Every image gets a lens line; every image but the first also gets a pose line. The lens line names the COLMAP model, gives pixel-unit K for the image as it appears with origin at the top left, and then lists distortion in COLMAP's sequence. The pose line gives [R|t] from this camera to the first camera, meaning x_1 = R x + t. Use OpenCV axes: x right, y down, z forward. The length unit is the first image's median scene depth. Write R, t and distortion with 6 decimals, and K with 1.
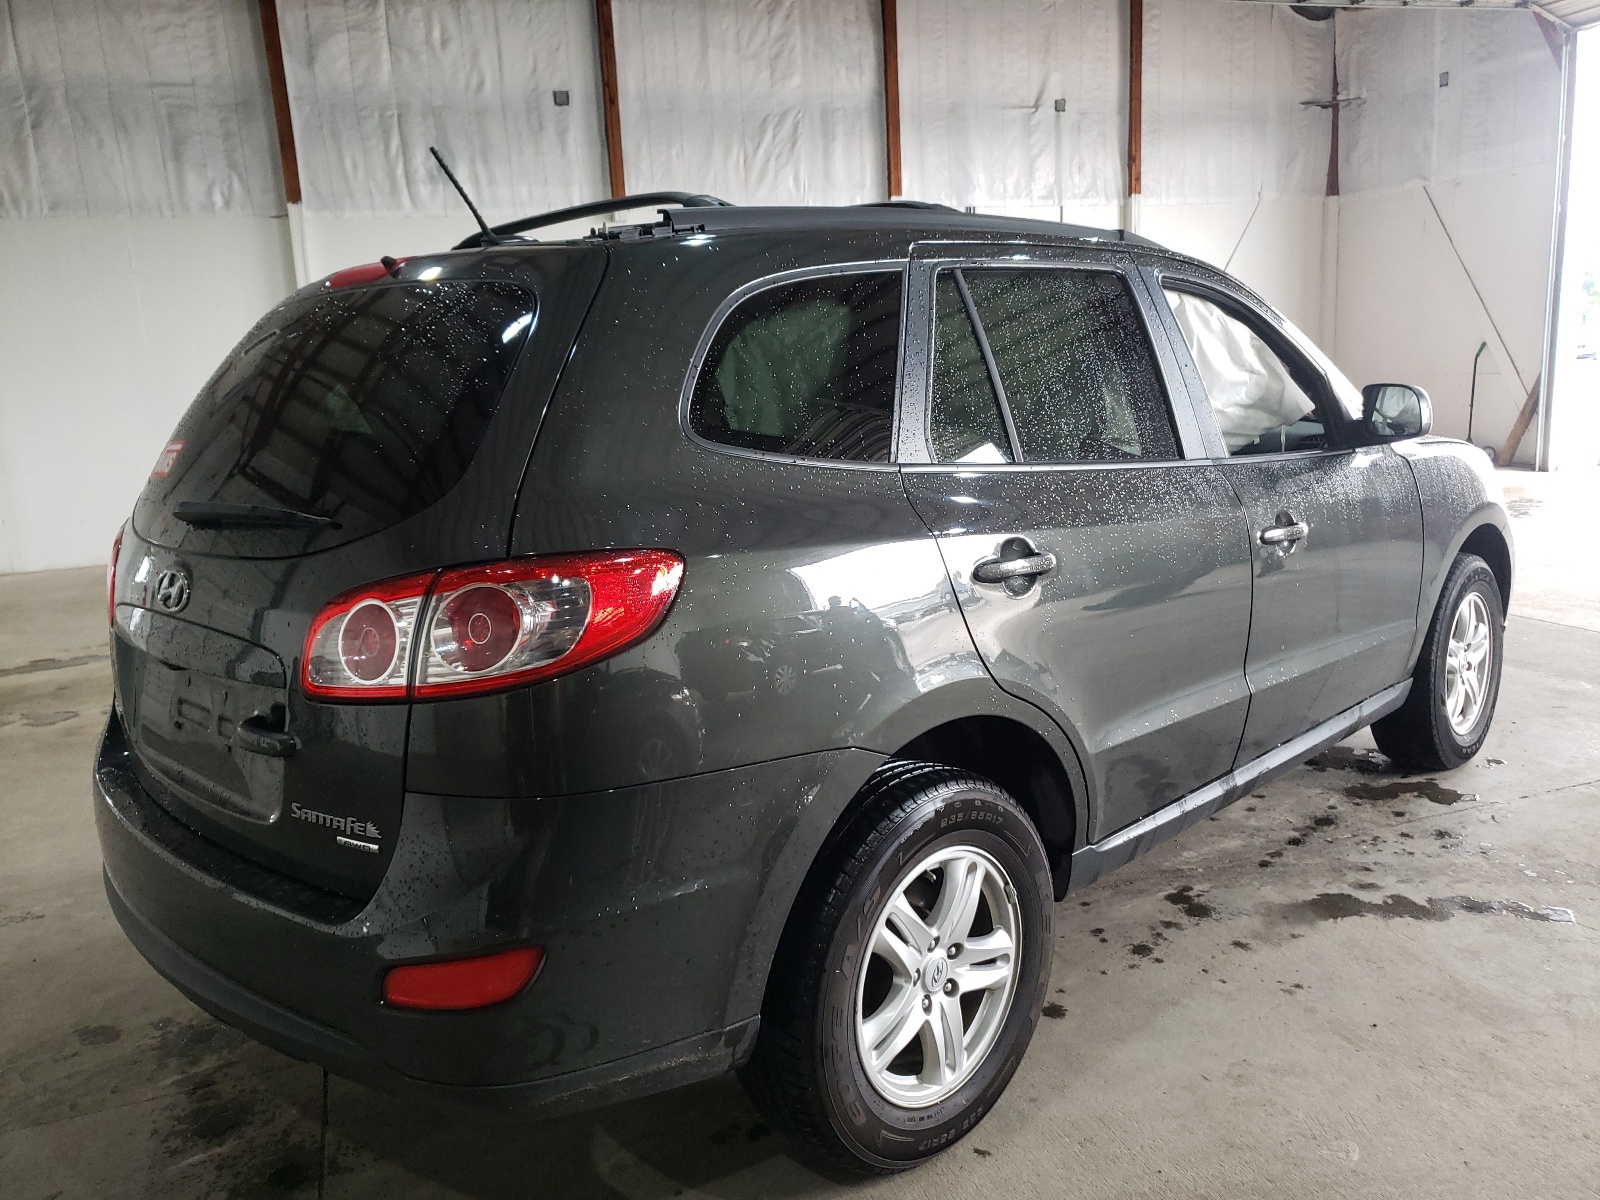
lens RADIAL K [[1210.1, 0, 803.8], [0, 1210.1, 607.8], [0, 0, 1]] dist [0.002266, -0.007442]
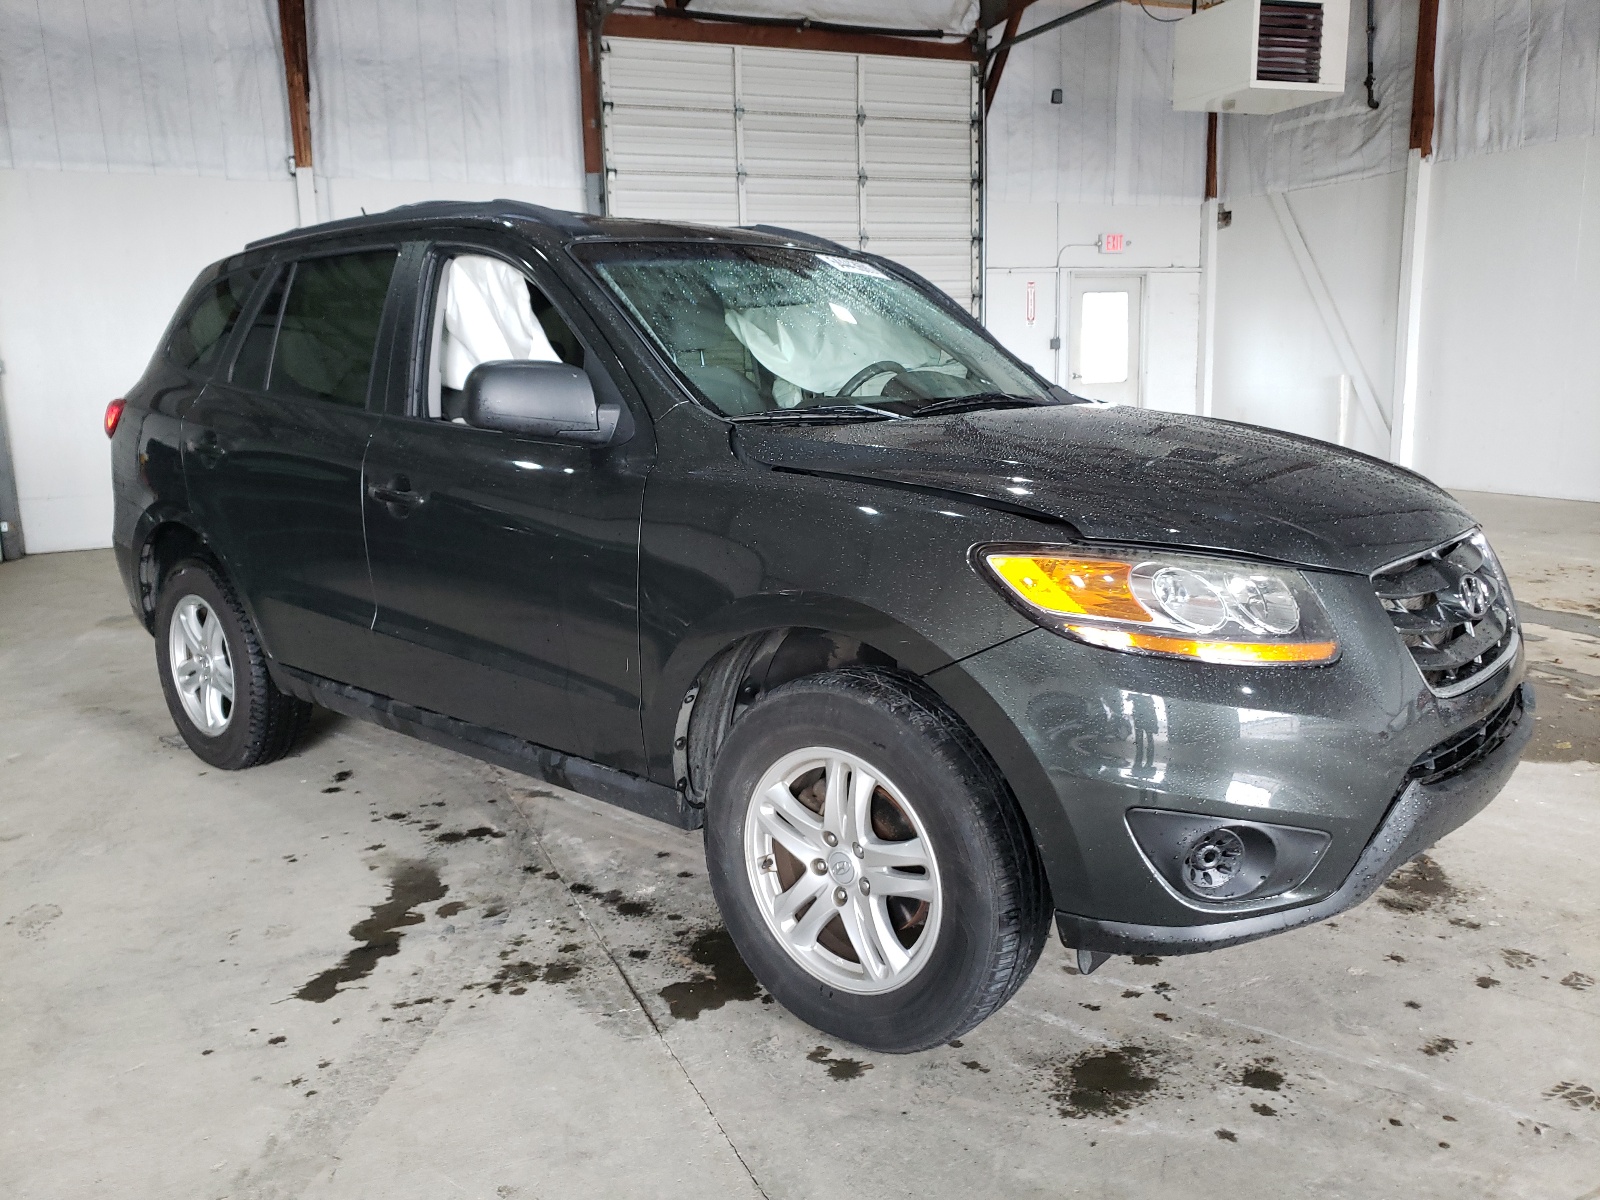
lens RADIAL K [[1210.1, 0, 804.3], [0, 1210.1, 591.4], [0, 0, 1]] dist [0.002266, -0.007442]
pose [[0.108668, 0.241334, -0.964339, 1.252730], [-0.187866, 0.957588, 0.218475, -0.238899], [0.976165, 0.157425, 0.149398, 1.028846]]
